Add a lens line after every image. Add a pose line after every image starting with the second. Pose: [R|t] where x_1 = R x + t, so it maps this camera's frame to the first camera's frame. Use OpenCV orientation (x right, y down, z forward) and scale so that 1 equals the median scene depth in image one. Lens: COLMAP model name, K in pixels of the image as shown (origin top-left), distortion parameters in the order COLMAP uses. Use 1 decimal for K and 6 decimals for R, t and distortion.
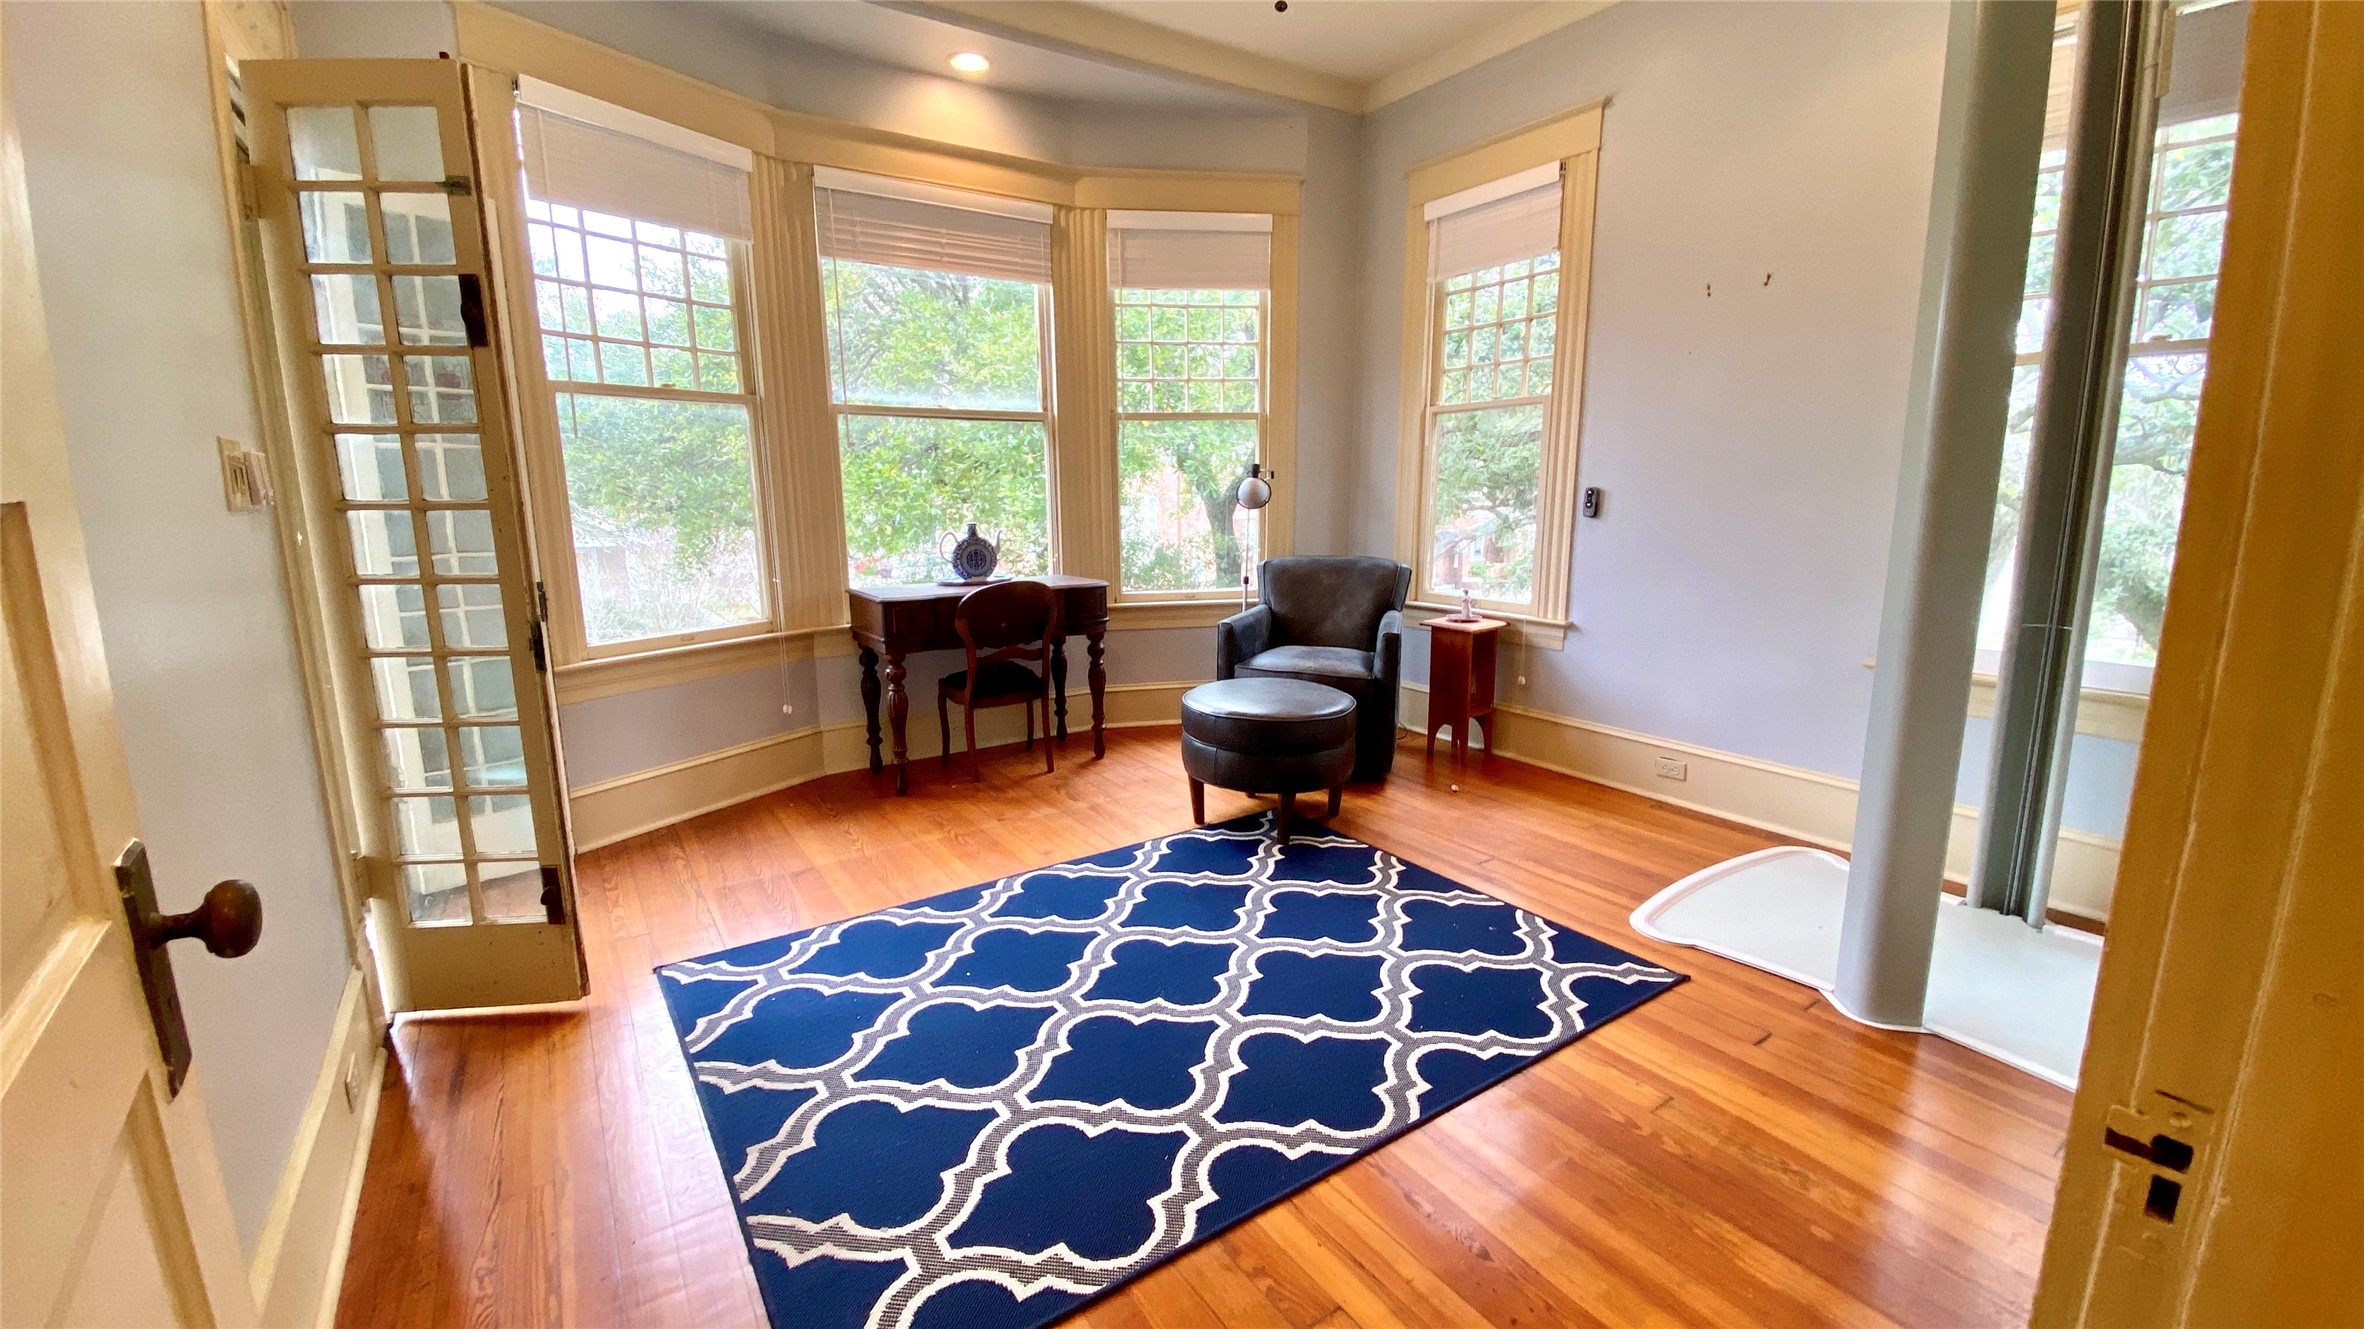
lens RADIAL K [[936.6, 0, 1182.0], [0, 936.6, 664.5], [0, 0, 1]] dist [0.023318, -0.022146]
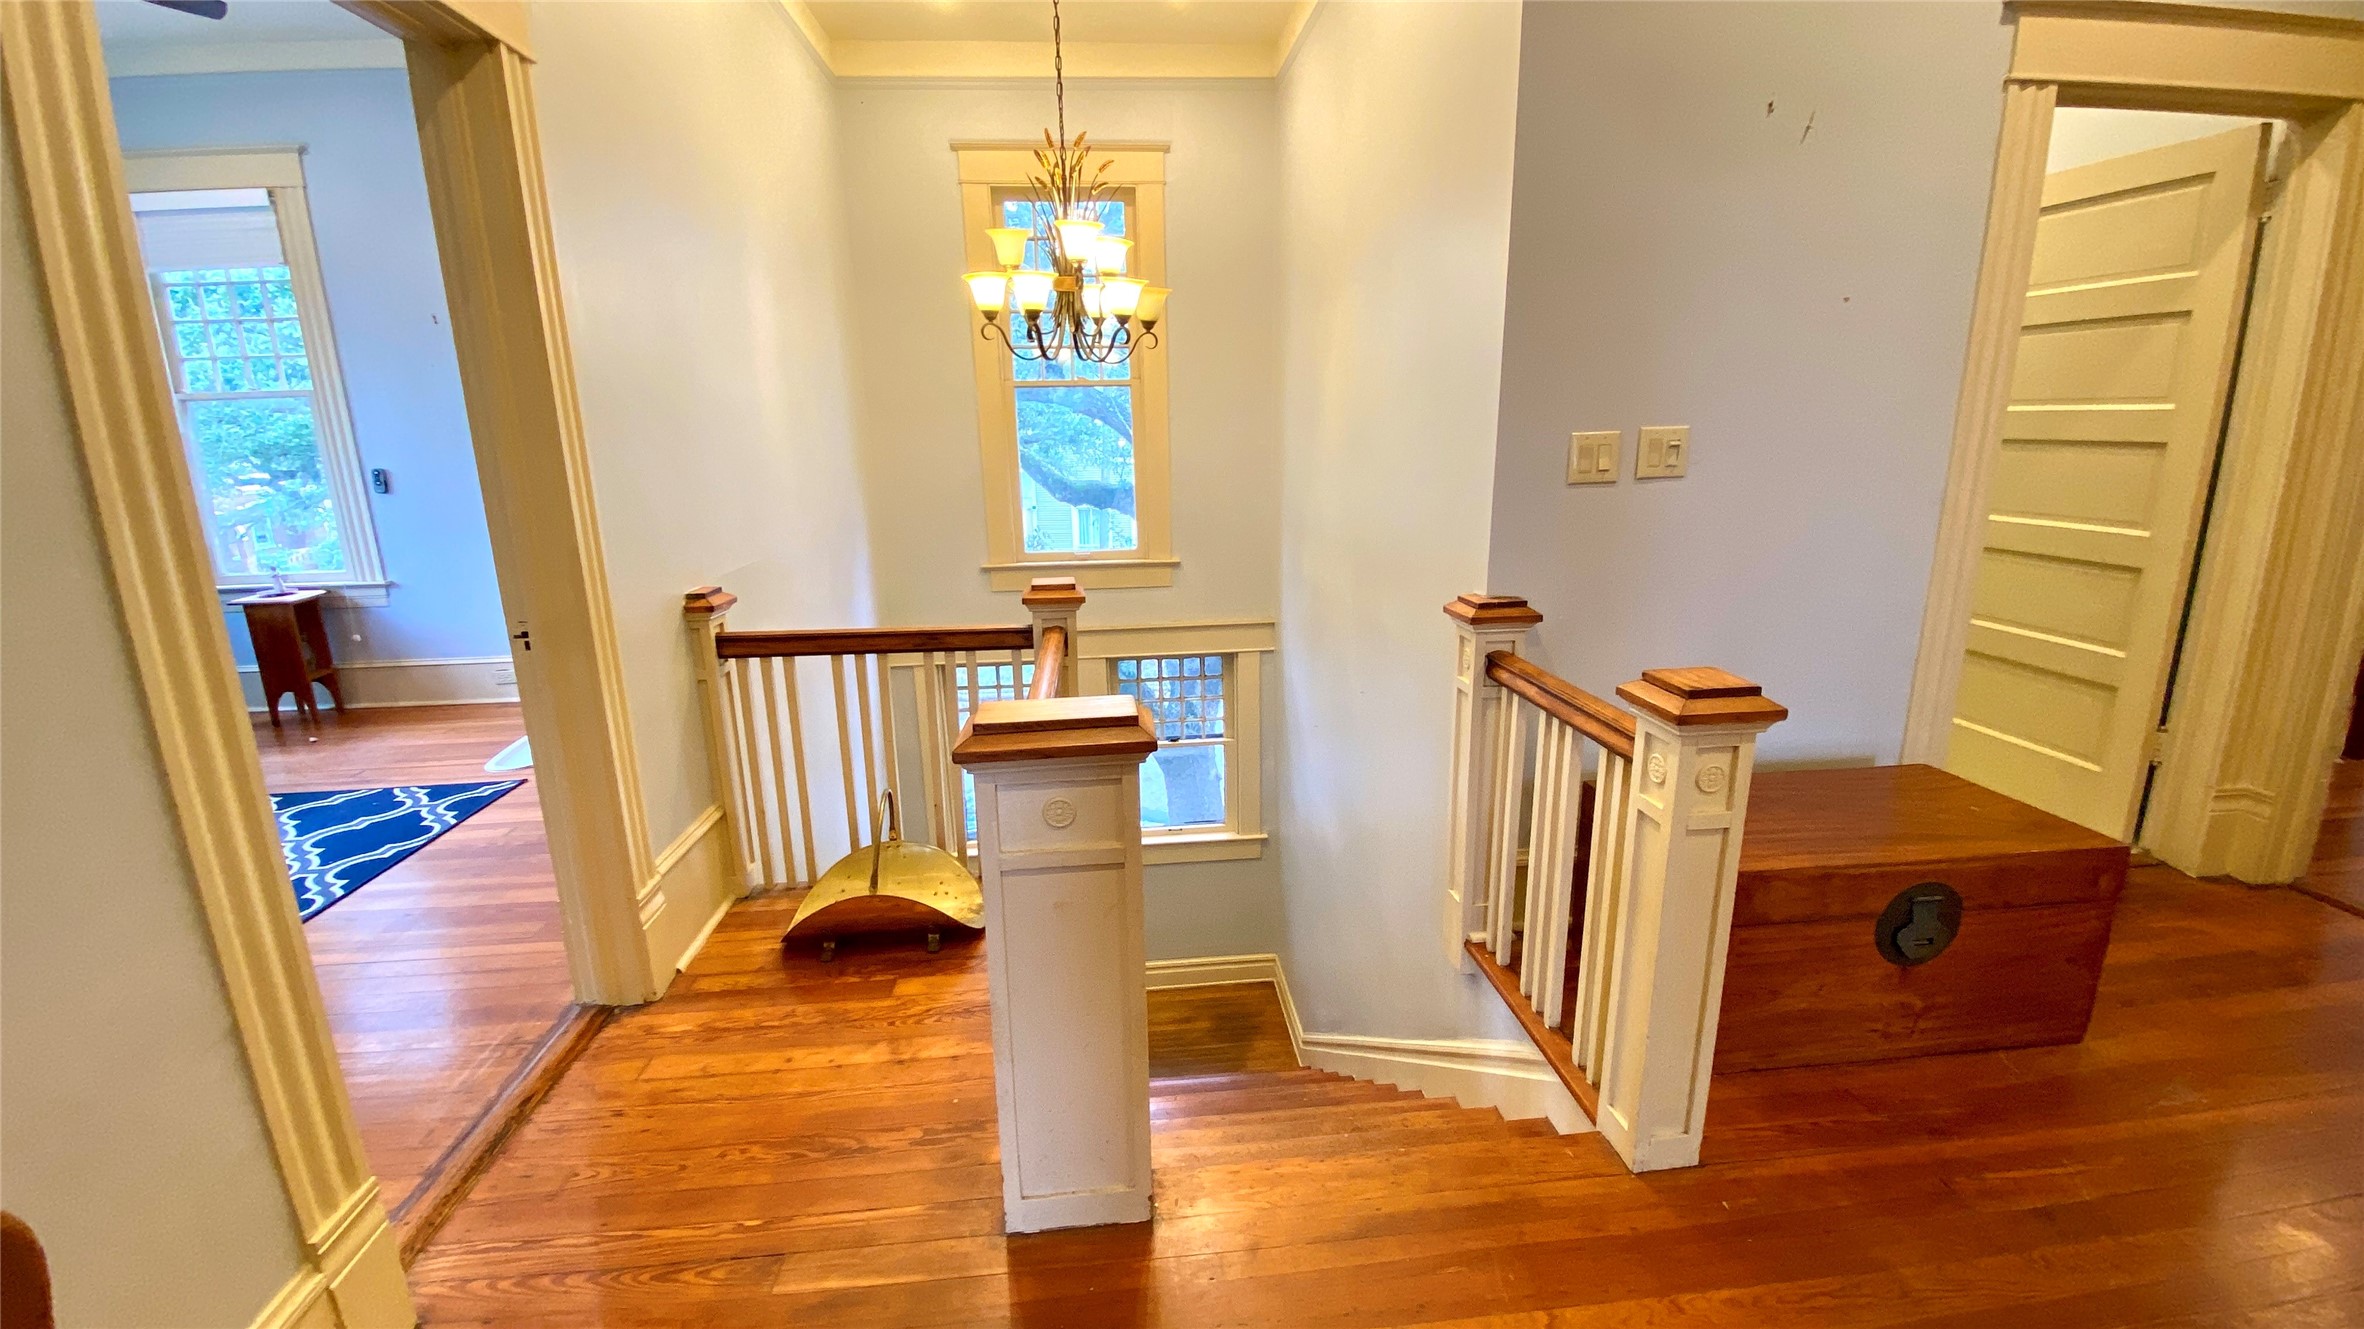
lens RADIAL K [[926.1, 0, 1144.0], [0, 926.1, 663.1], [0, 0, 1]] dist [-0.011446, -0.004040]
pose [[0.482278, -0.211723, 0.850048, -0.203168], [0.177379, 0.973855, 0.141923, 0.089808], [-0.857872, 0.082335, 0.507224, -0.599419]]
